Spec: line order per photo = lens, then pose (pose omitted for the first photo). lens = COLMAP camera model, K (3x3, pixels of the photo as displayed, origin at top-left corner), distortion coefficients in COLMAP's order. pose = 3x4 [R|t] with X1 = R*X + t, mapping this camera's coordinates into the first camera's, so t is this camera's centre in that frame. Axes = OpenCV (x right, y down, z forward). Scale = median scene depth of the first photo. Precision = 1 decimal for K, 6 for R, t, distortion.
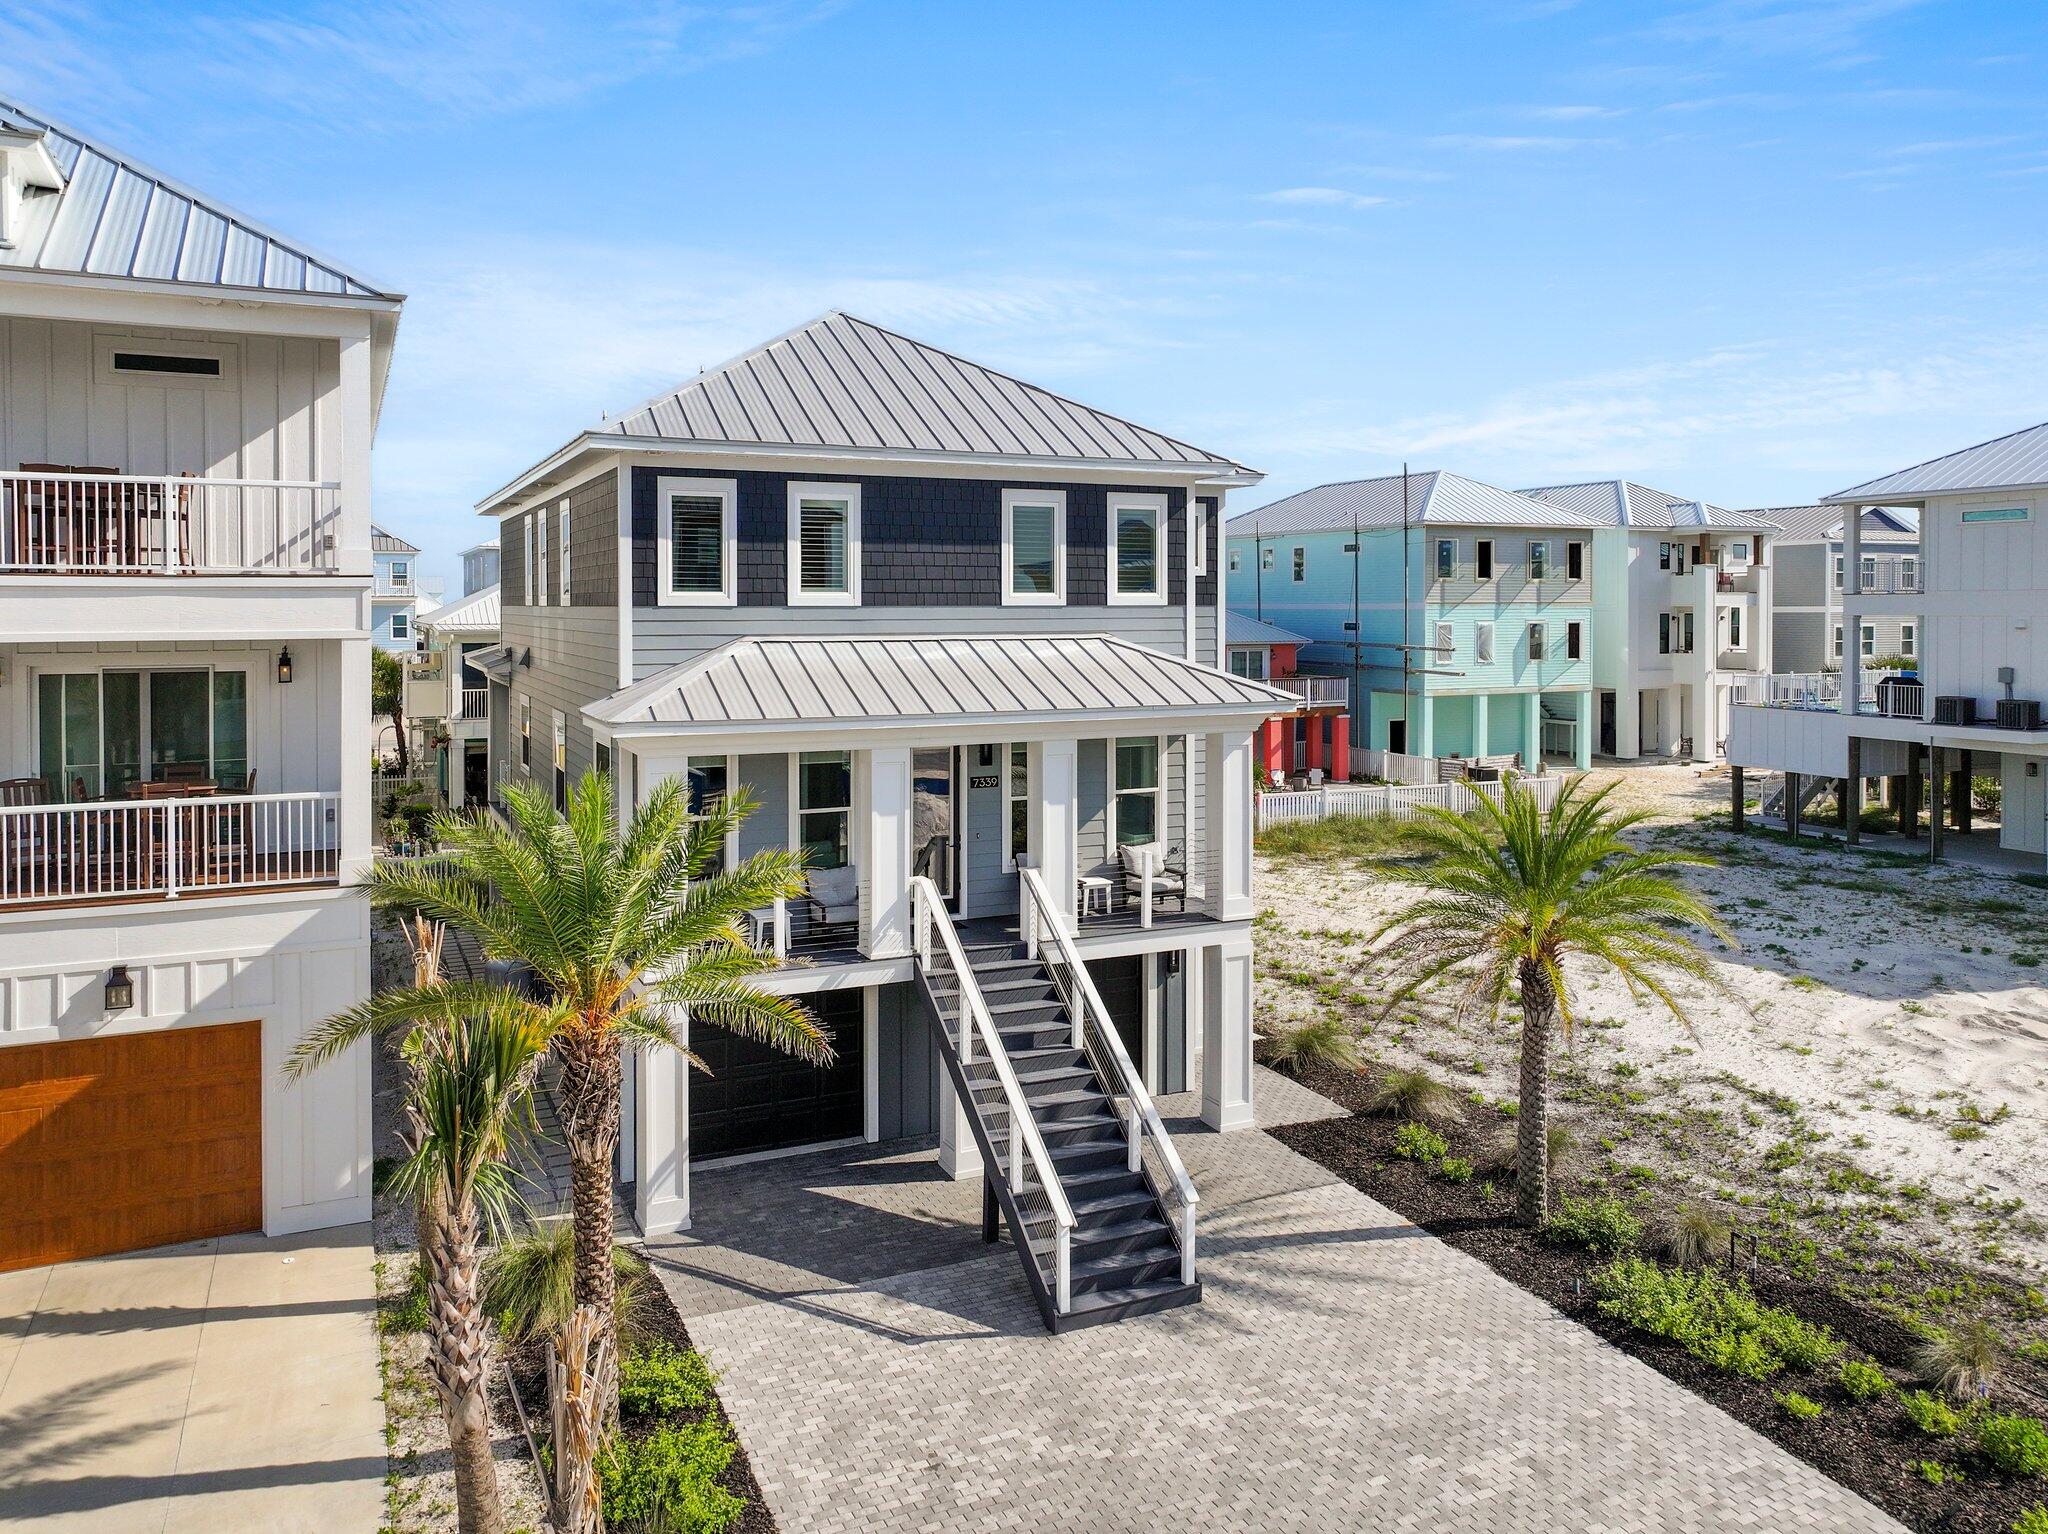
lens RADIAL K [[1489.9, 0, 1041.4], [0, 1489.9, 721.8], [0, 0, 1]] dist [-0.015125, 0.032444]
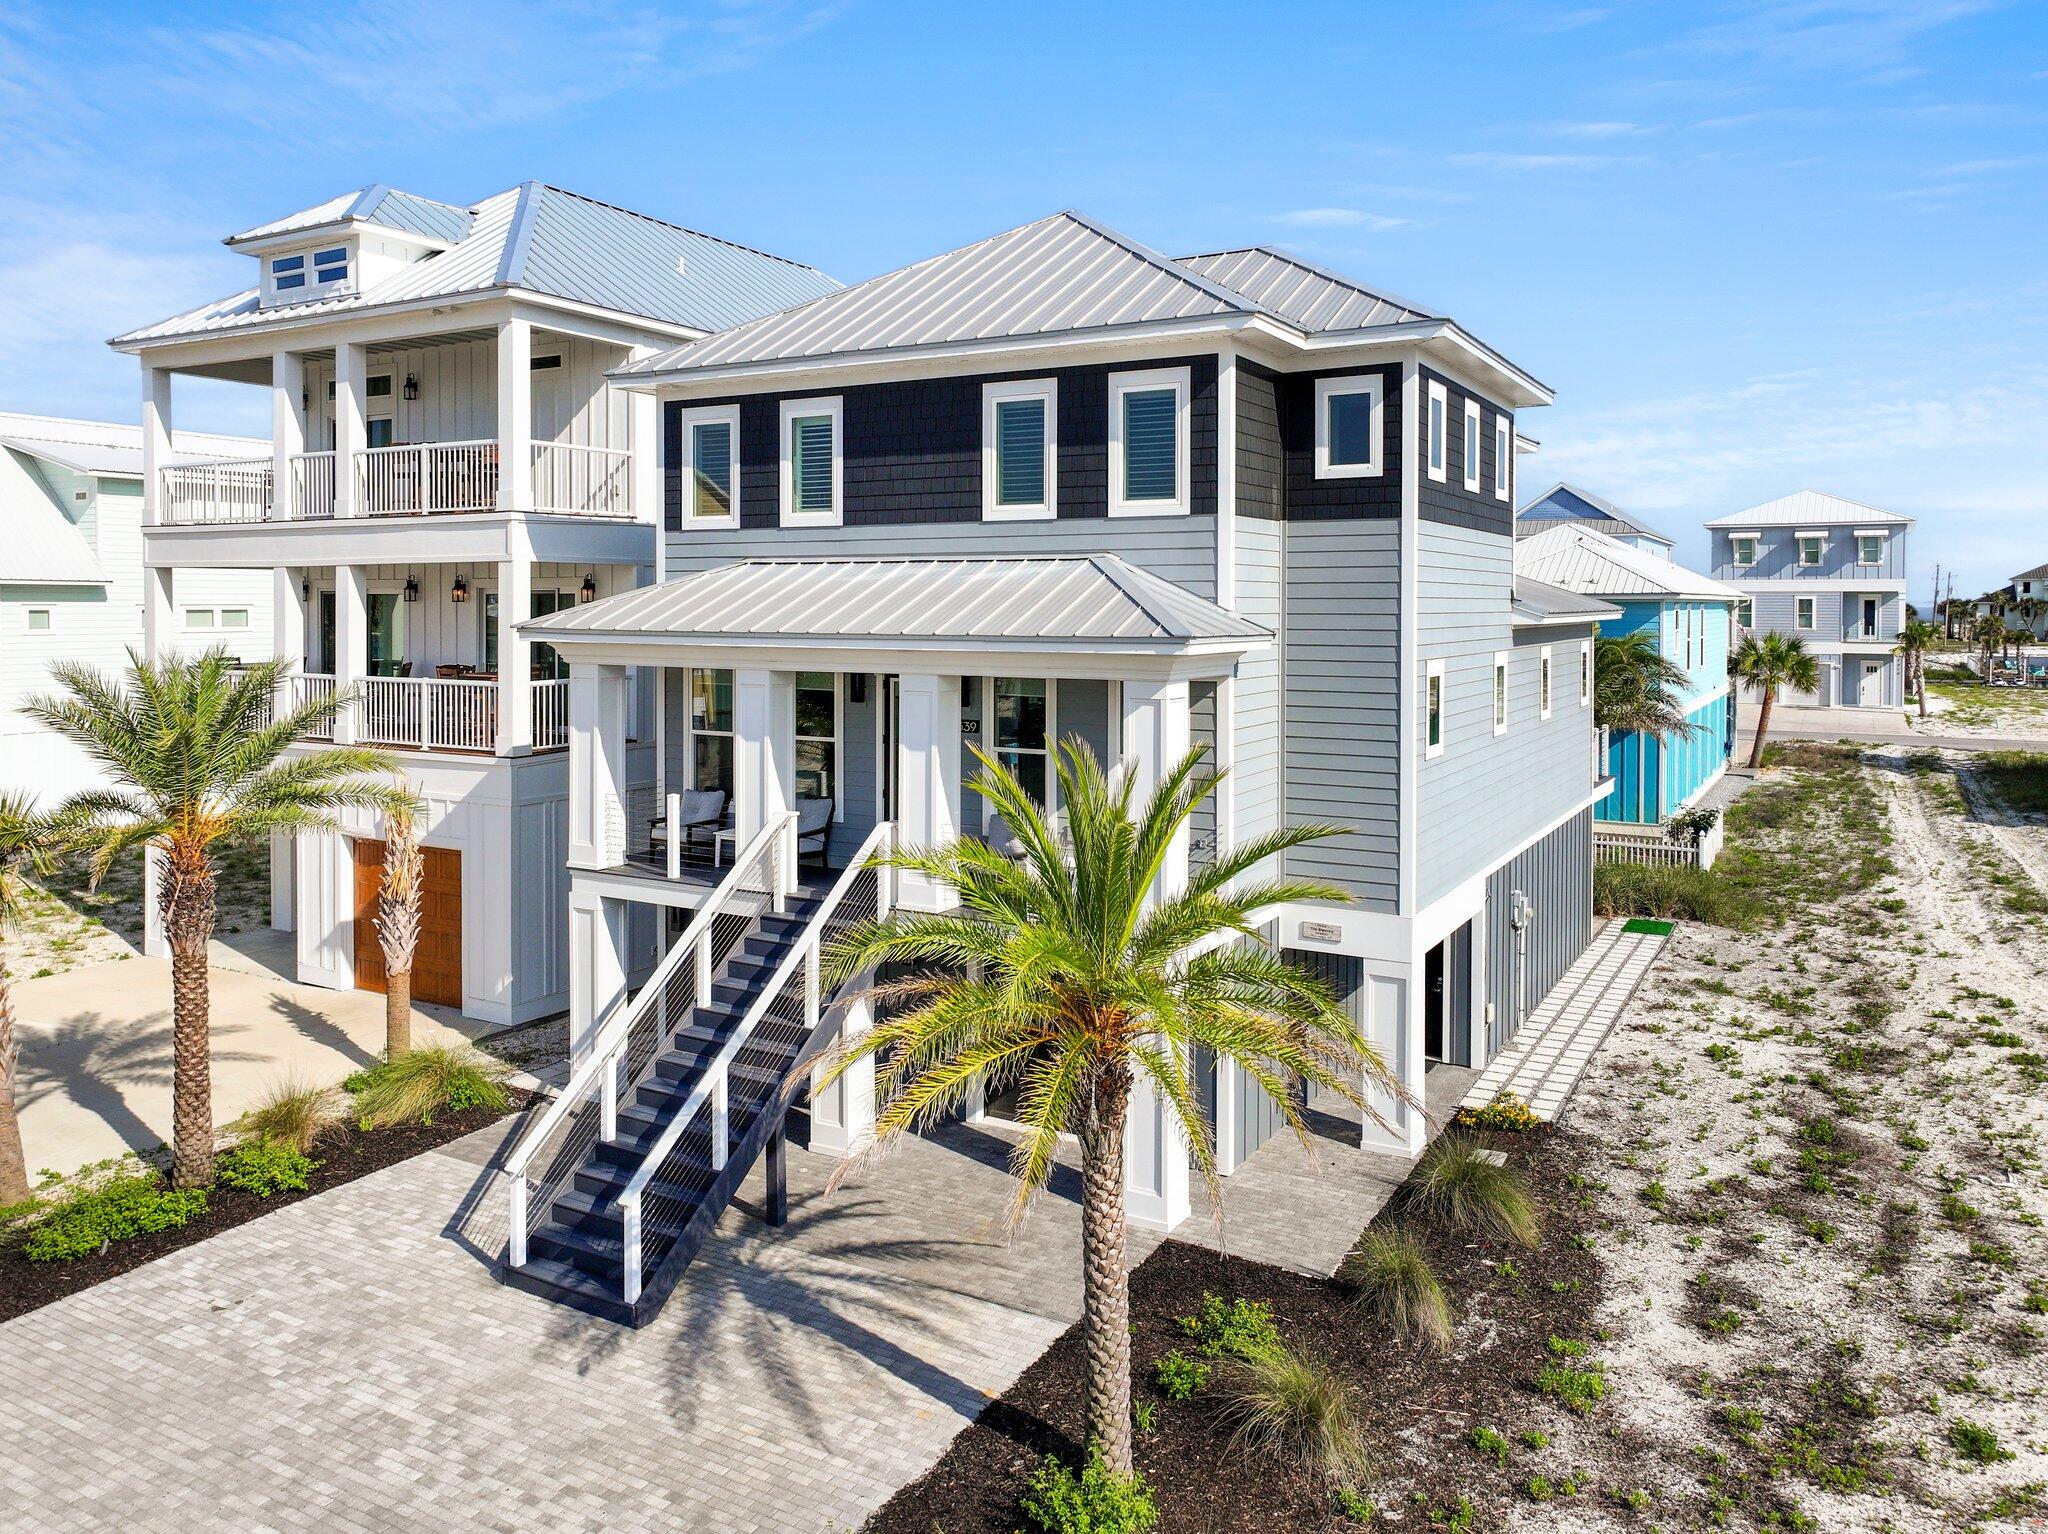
lens RADIAL K [[1489.9, 0, 1036.8], [0, 1489.9, 717.6], [0, 0, 1]] dist [-0.015125, 0.032444]
pose [[0.571301, 0.062120, -0.818386, 0.752890], [-0.068096, 0.997281, 0.028162, 0.008918], [0.817911, 0.039640, 0.573978, 0.583238]]
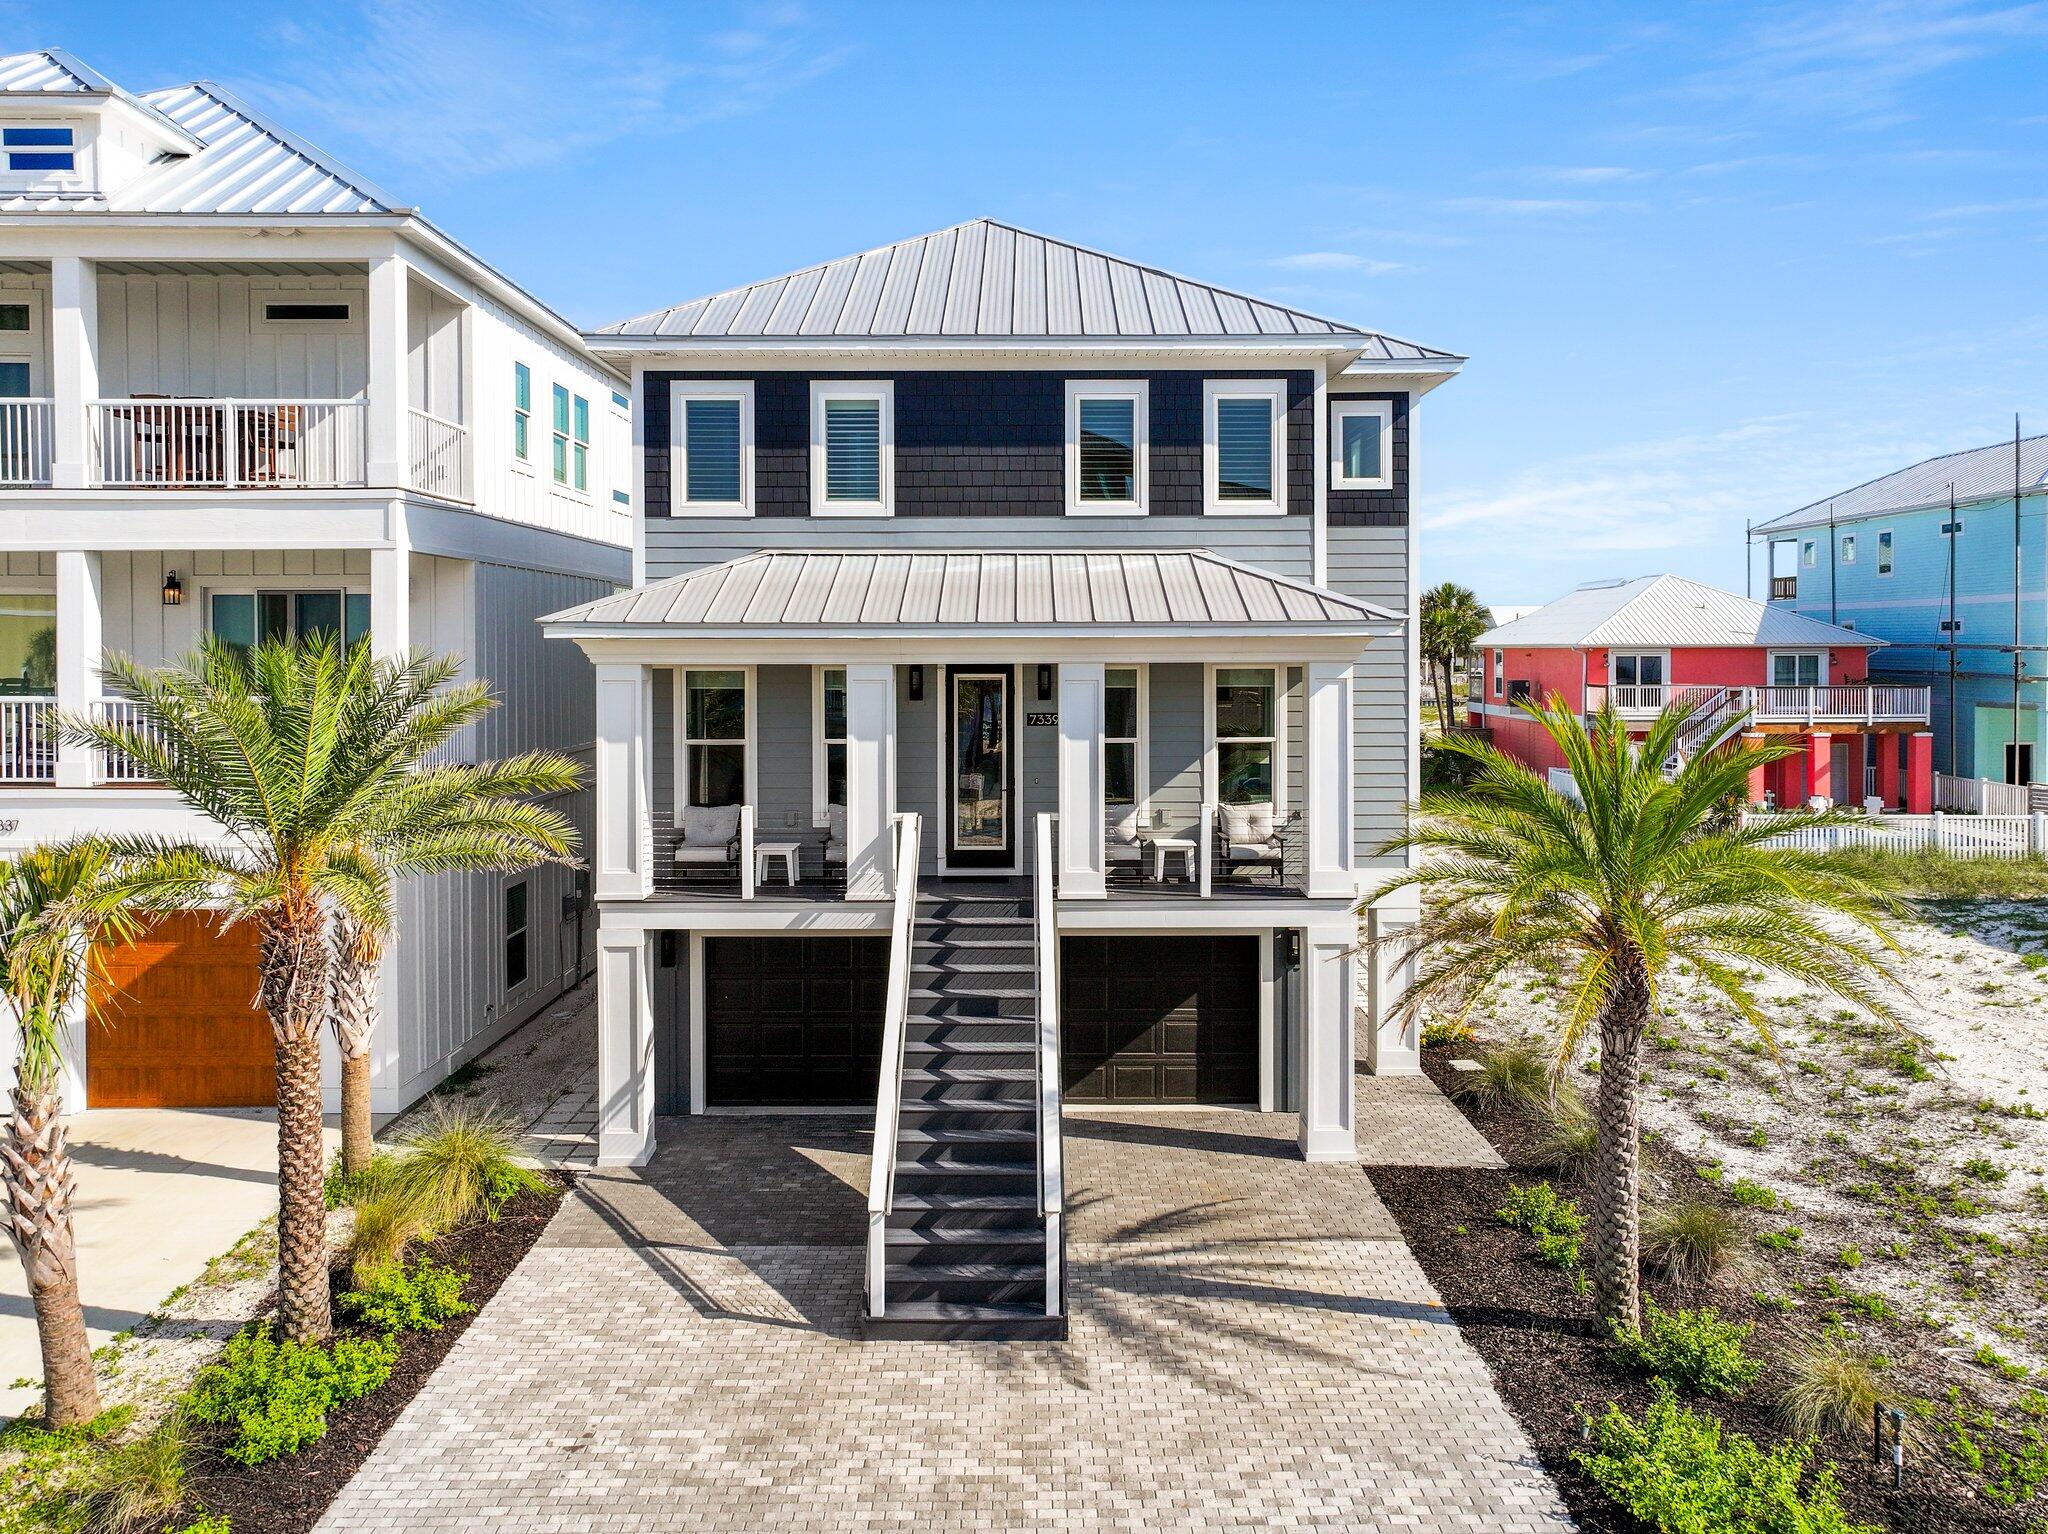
lens RADIAL K [[1489.9, 0, 1035.0], [0, 1489.9, 743.8], [0, 0, 1]] dist [-0.015125, 0.032444]
pose [[0.906382, 0.025979, -0.421659, 0.352684], [-0.030508, 0.999527, -0.003997, 0.063514], [0.421356, 0.016487, 0.906745, 0.225588]]
